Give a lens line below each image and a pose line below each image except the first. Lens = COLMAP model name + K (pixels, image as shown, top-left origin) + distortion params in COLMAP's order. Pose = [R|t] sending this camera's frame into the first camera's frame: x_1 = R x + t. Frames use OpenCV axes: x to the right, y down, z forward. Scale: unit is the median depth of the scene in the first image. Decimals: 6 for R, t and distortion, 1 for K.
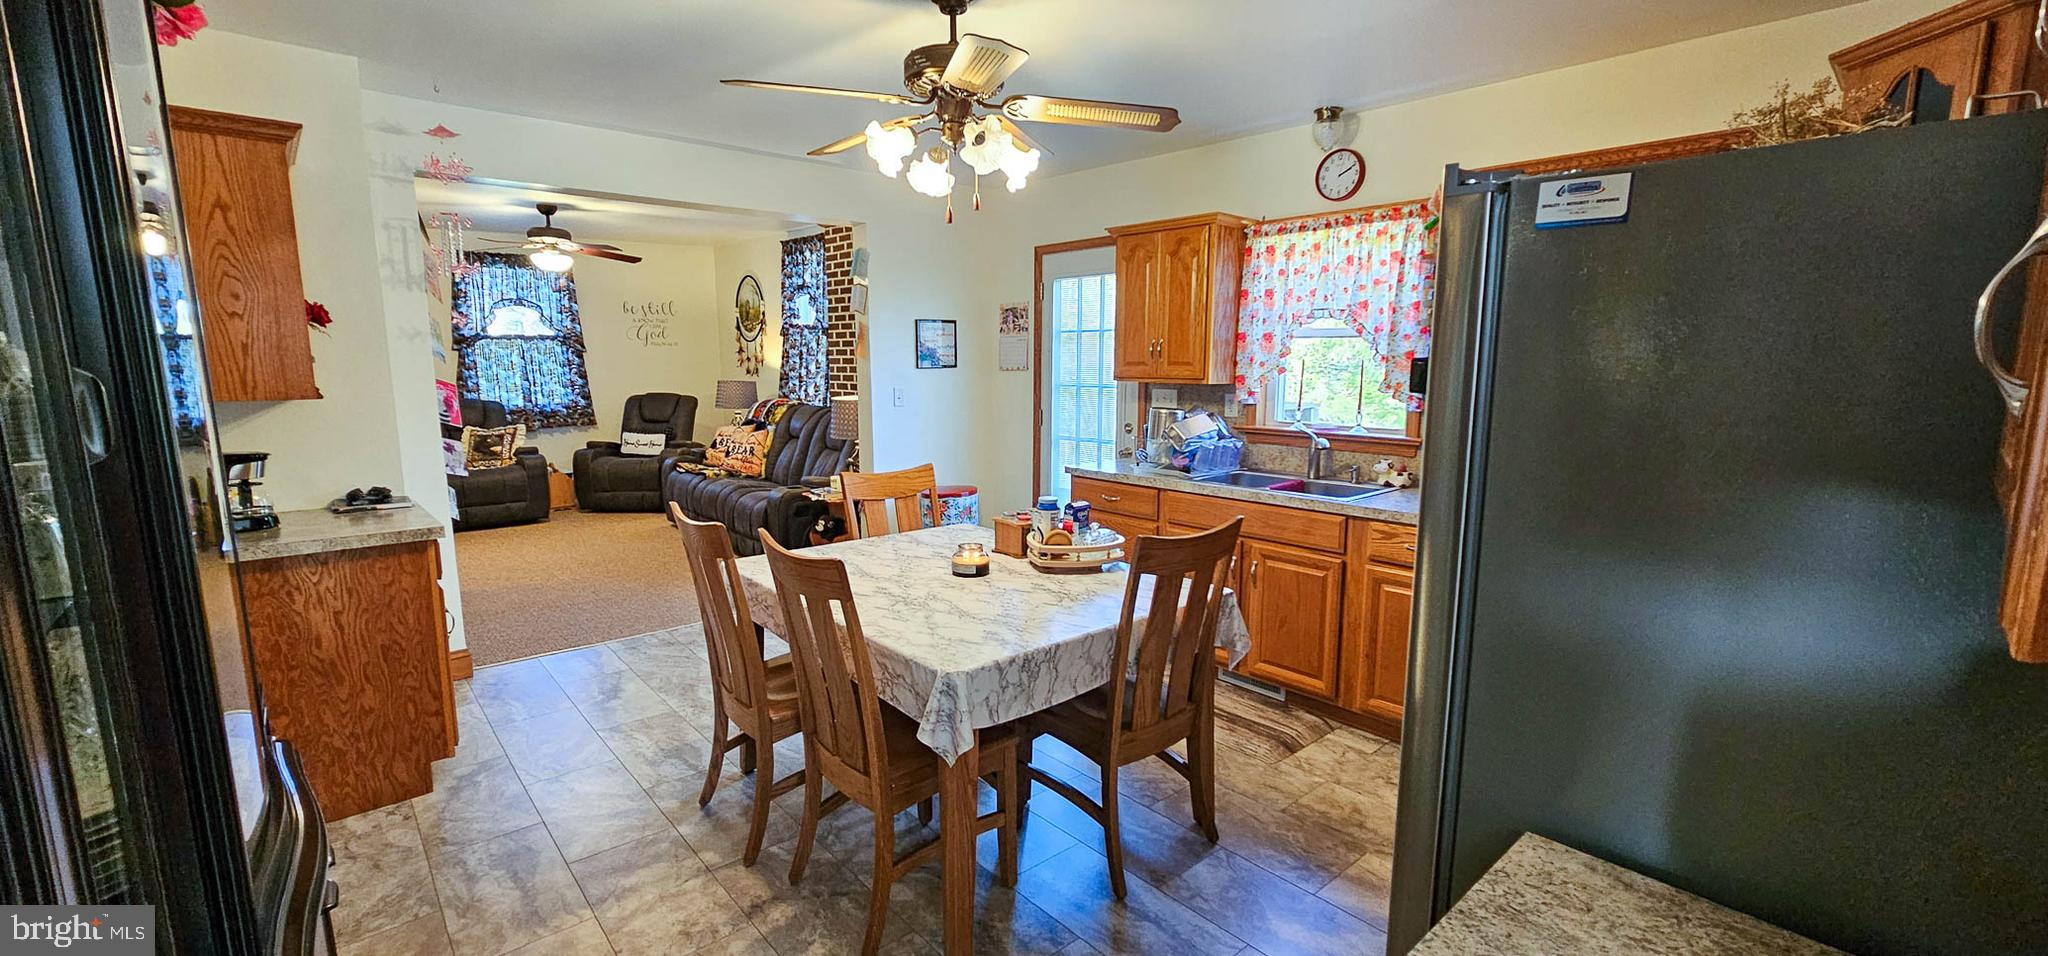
lens RADIAL K [[839.3, 0, 1026.8], [0, 839.3, 479.1], [0, 0, 1]] dist [0.015797, 0.000017]
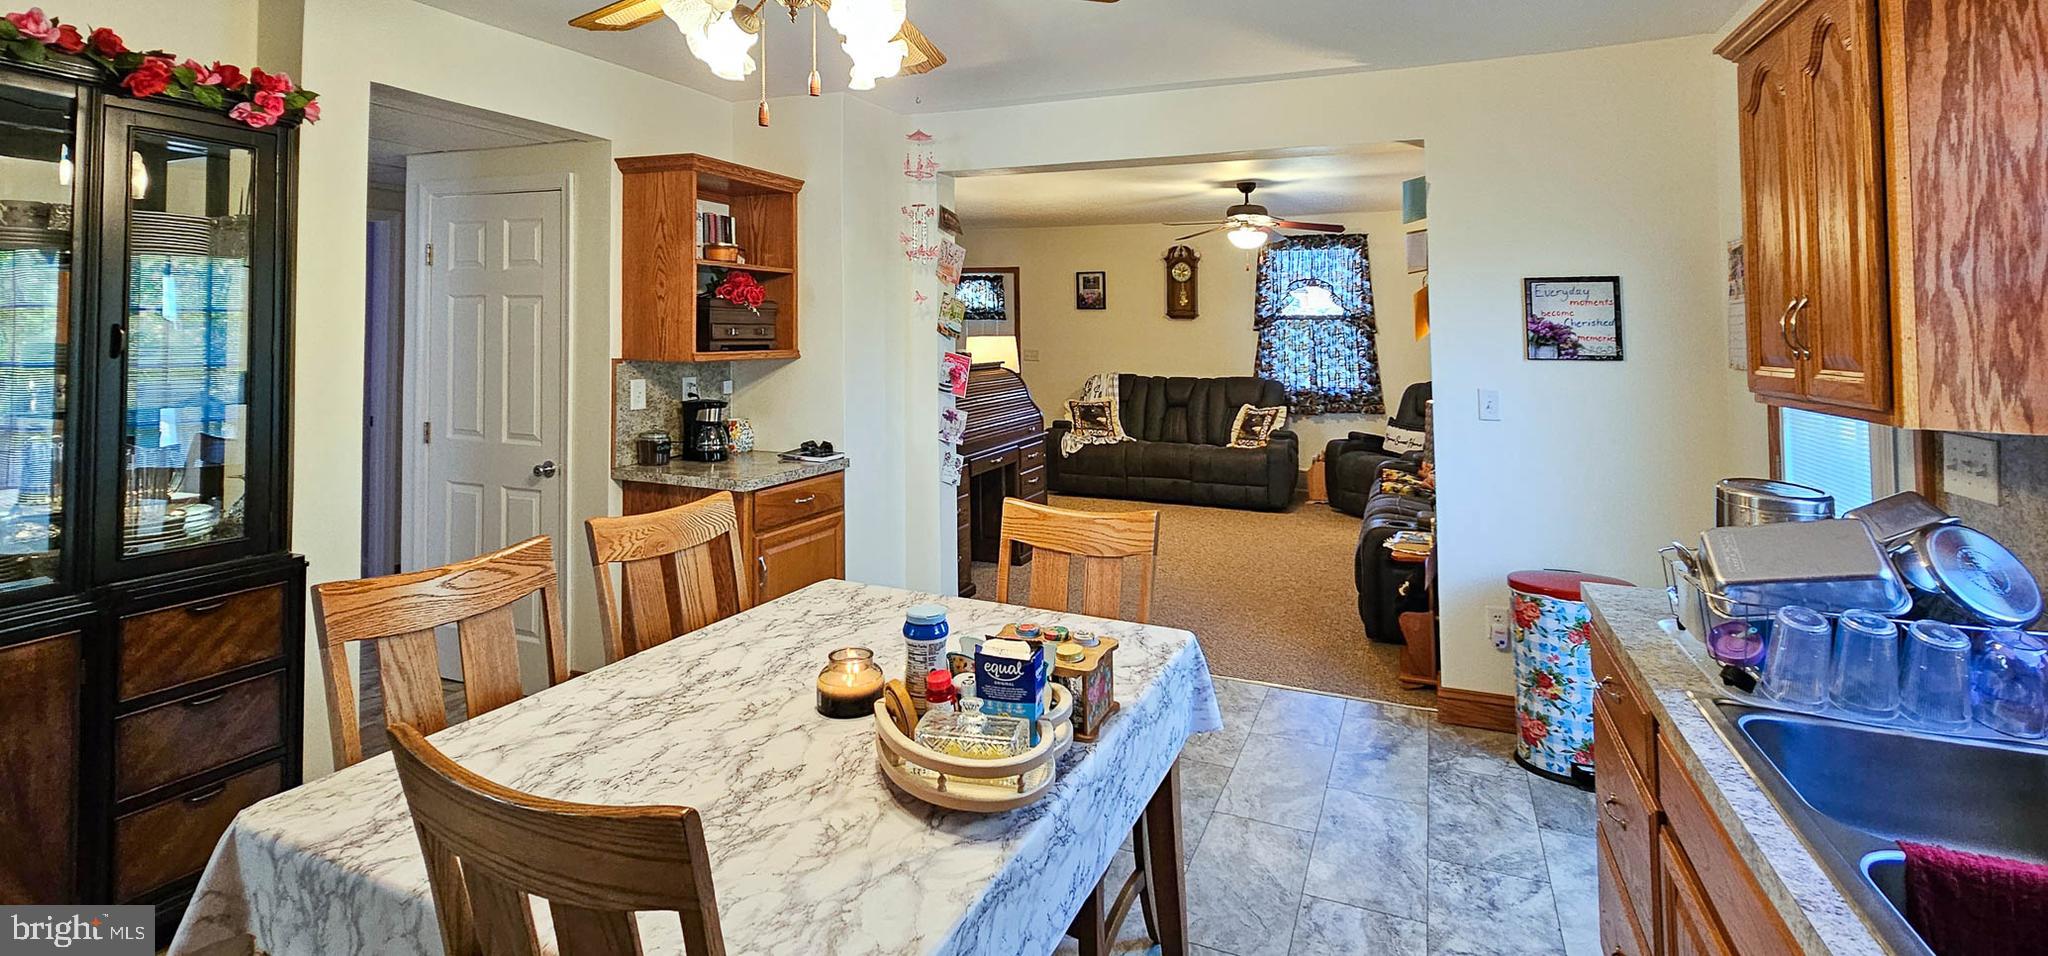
lens RADIAL K [[912.1, 0, 1048.3], [0, 912.1, 304.0], [0, 0, 1]] dist [-0.001966, 0.000570]
pose [[0.472315, -0.020597, -0.881189, 0.194265], [-0.141810, 0.984928, -0.099032, -0.038625], [0.869947, 0.171735, 0.462275, 0.263346]]
